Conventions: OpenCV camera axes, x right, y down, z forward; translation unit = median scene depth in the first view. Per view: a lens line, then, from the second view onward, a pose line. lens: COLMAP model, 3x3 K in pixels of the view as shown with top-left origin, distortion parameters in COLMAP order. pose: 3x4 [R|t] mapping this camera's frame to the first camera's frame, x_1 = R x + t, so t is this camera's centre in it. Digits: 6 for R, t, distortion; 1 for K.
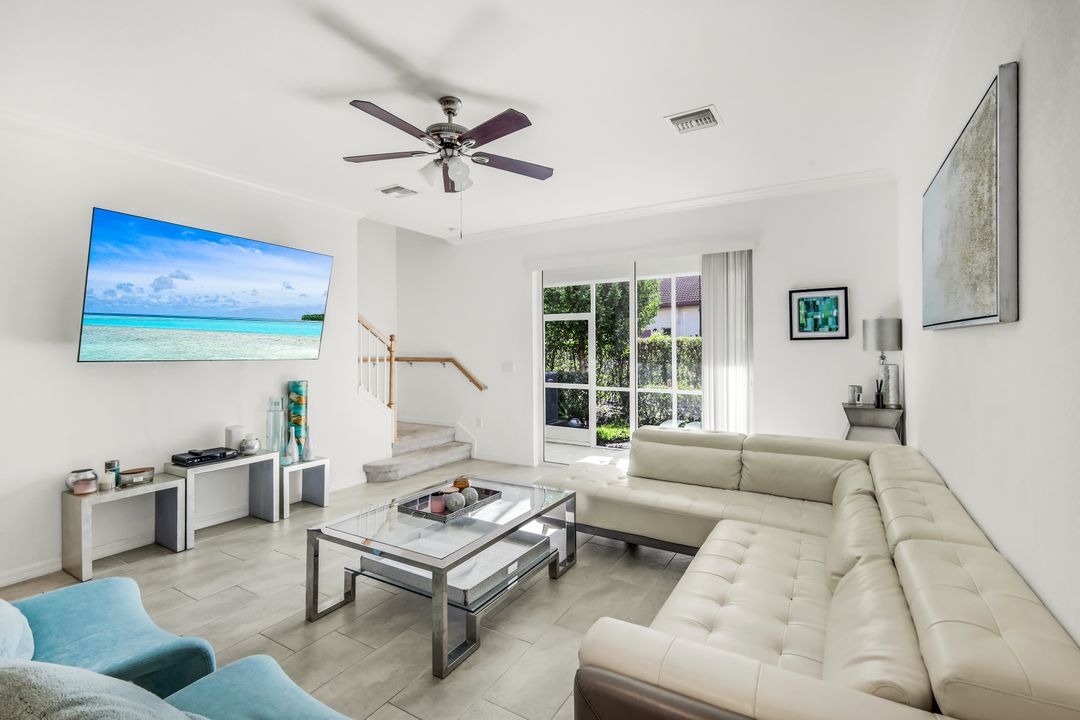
lens RADIAL K [[491.3, 0, 542.3], [0, 491.3, 344.4], [0, 0, 1]] dist [0.008938, -0.000032]
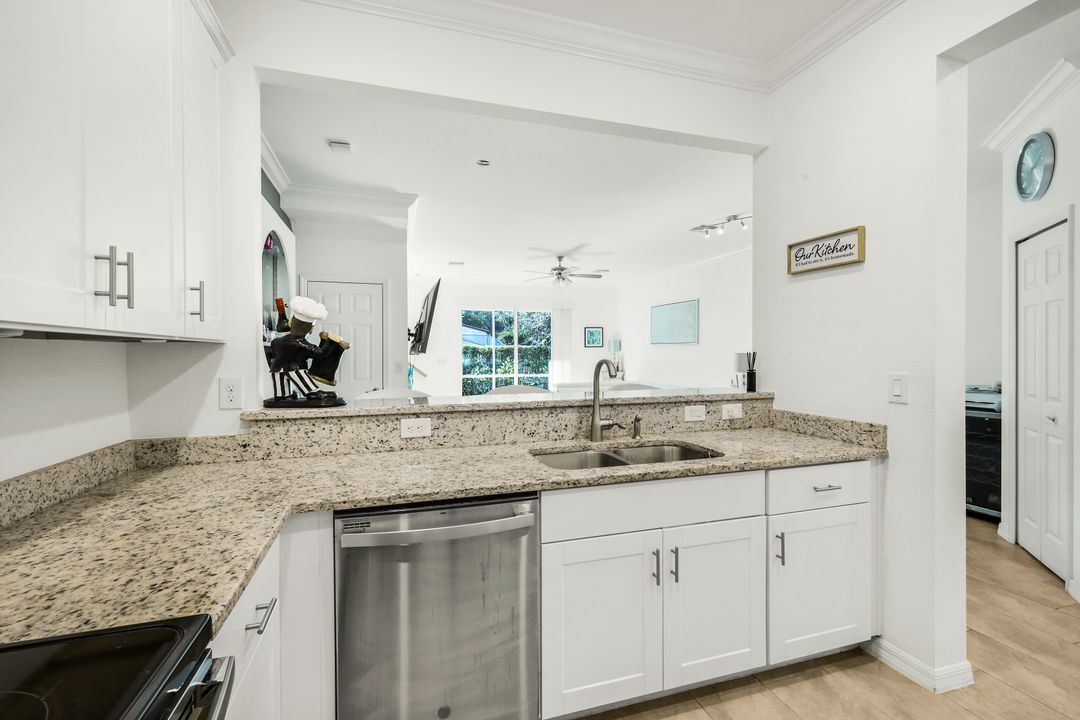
lens RADIAL K [[474.7, 0, 541.4], [0, 474.7, 357.4], [0, 0, 1]] dist [0.002245, -0.000032]
pose [[0.662303, -0.005085, 0.749218, -1.479437], [-0.001229, 0.999968, 0.007873, 0.024506], [-0.749235, -0.006135, 0.662276, -0.432859]]
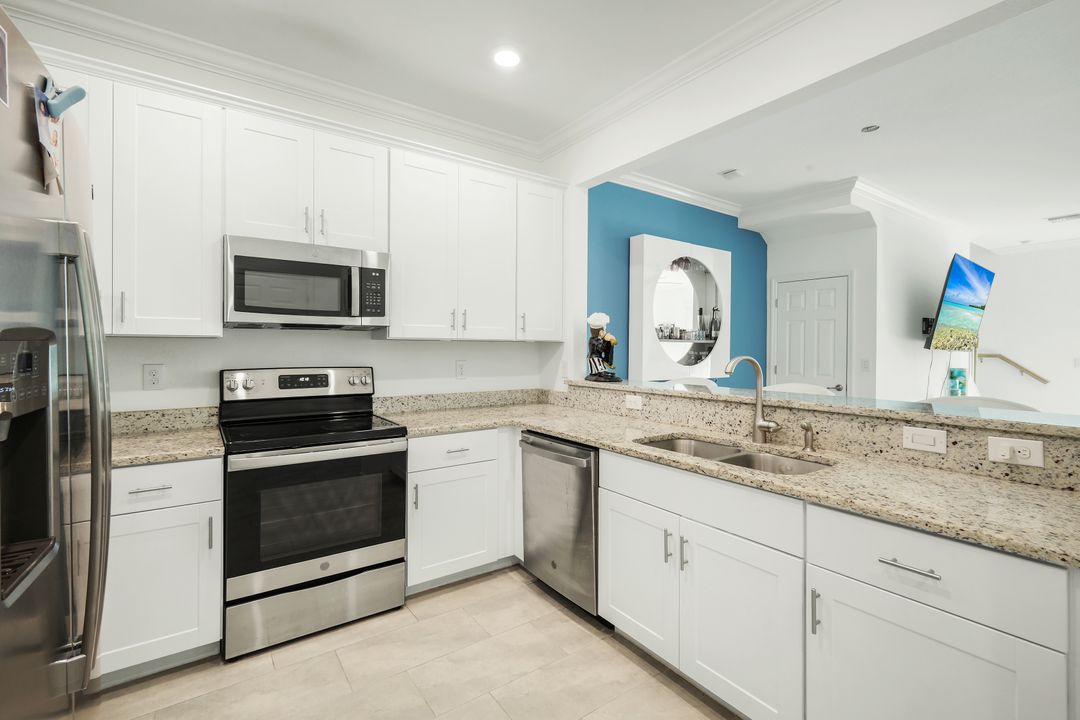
lens RADIAL K [[486.6, 0, 543.2], [0, 486.6, 348.0], [0, 0, 1]] dist [0.002198, 0.000259]
pose [[0.914953, 0.010879, -0.403413, -1.043810], [-0.008703, 0.999936, 0.007227, 0.020136], [0.403466, -0.003101, 0.914989, -0.695223]]
